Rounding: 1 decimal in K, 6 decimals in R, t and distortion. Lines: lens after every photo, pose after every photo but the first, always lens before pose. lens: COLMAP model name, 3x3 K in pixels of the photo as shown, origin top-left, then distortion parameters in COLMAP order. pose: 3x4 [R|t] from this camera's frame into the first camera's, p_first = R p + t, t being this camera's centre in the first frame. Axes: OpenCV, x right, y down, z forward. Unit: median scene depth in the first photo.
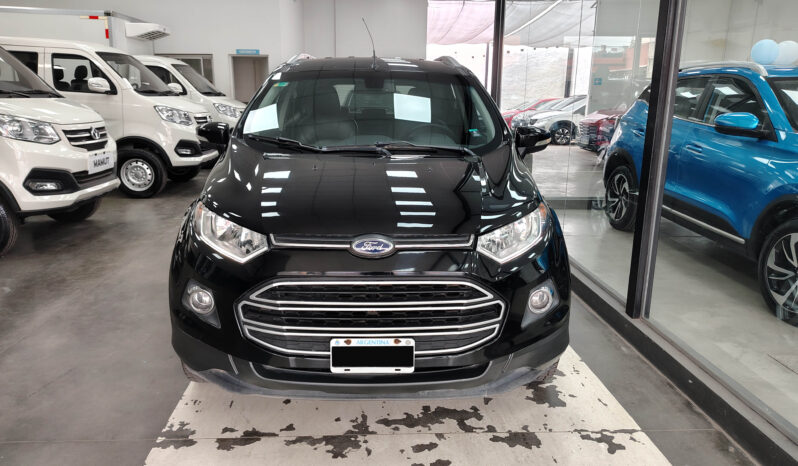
lens RADIAL K [[568.5, 0, 399.5], [0, 568.5, 233.2], [0, 0, 1]] dist [0.024384, -0.033853]
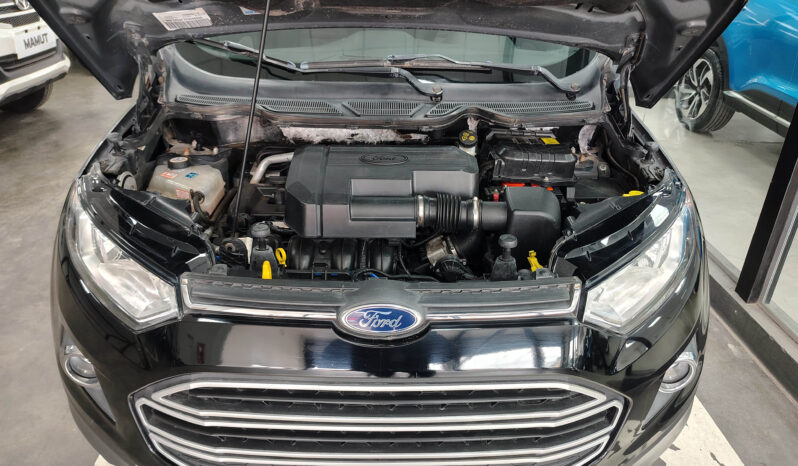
lens RADIAL K [[568.5, 0, 395.7], [0, 568.5, 233.5], [0, 0, 1]] dist [0.024384, -0.033853]
pose [[0.999425, 0.021163, -0.026498, -0.013633], [-0.014099, 0.969951, 0.242892, -0.101995], [0.030842, -0.242379, 0.969691, 0.313769]]
